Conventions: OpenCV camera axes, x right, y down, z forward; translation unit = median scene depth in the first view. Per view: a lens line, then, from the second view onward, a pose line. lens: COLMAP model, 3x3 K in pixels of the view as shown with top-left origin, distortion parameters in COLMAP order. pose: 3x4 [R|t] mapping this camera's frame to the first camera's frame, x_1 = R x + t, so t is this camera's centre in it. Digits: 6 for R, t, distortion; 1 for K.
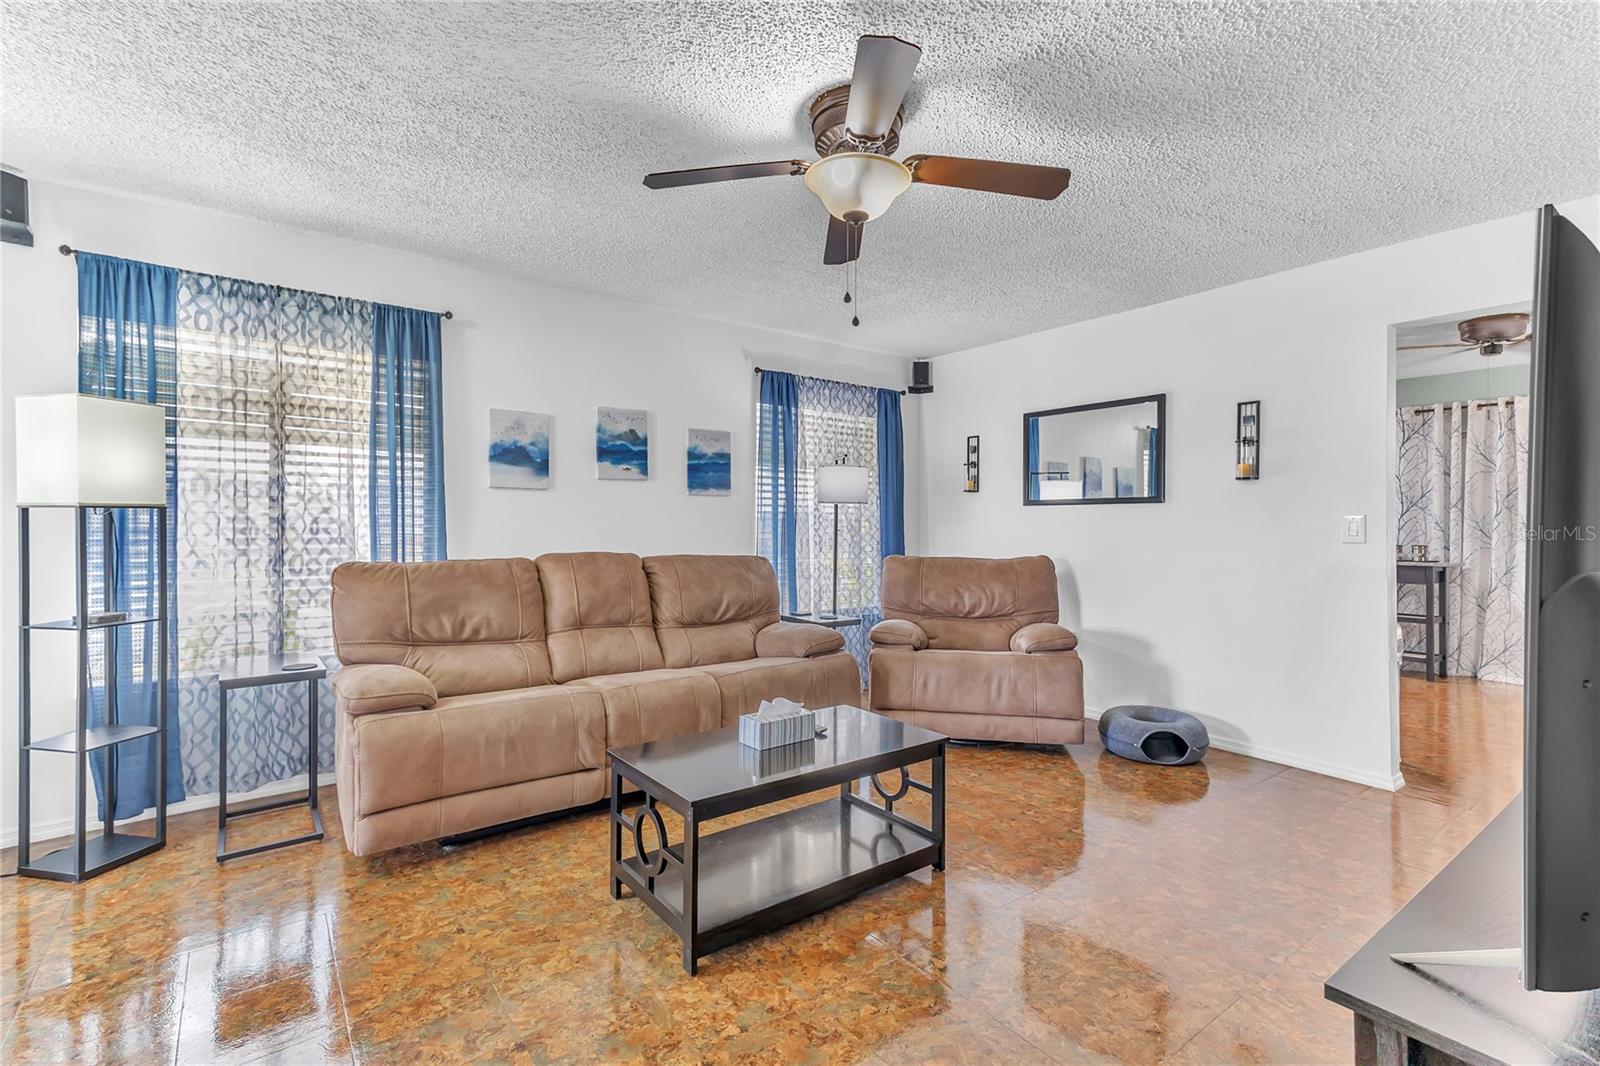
lens RADIAL K [[732.6, 0, 794.5], [0, 732.6, 528.6], [0, 0, 1]] dist [0.026459, -0.000017]
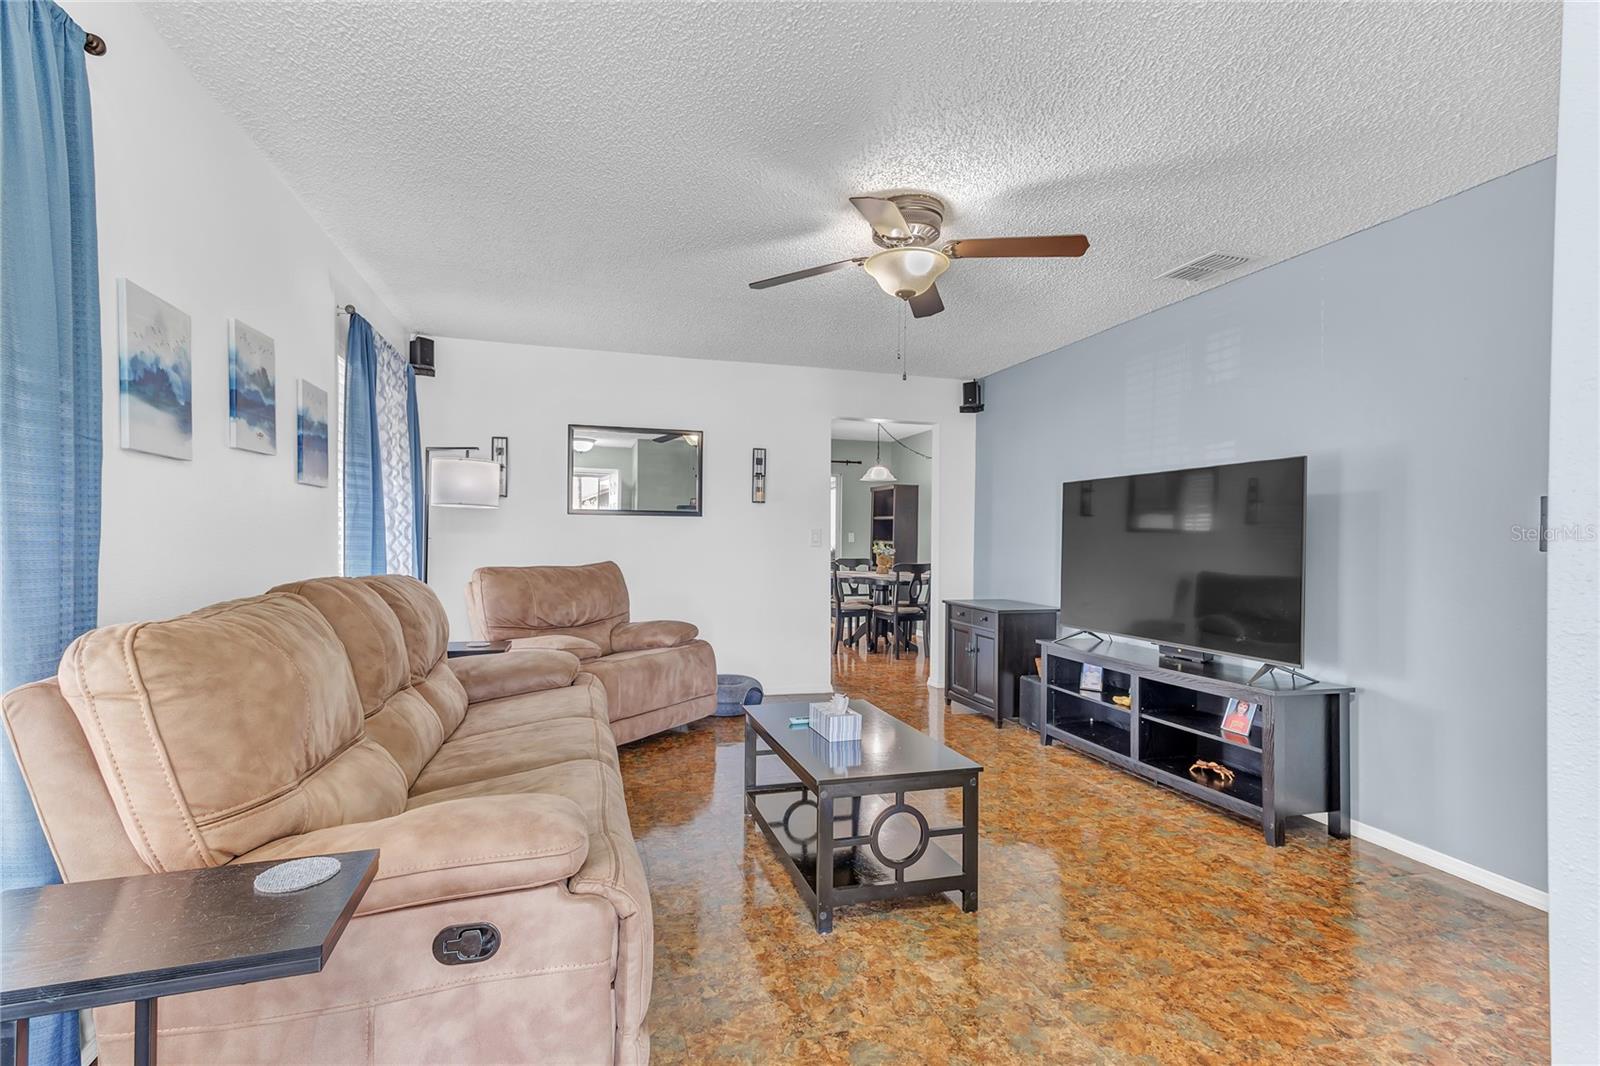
lens RADIAL K [[742.3, 0, 793.0], [0, 742.3, 541.4], [0, 0, 1]] dist [0.031945, 0.000198]
pose [[0.357342, -0.006038, 0.933954, -0.790705], [-0.001976, 0.999972, 0.007221, -0.002544], [-0.933972, -0.004426, 0.357320, 0.484830]]
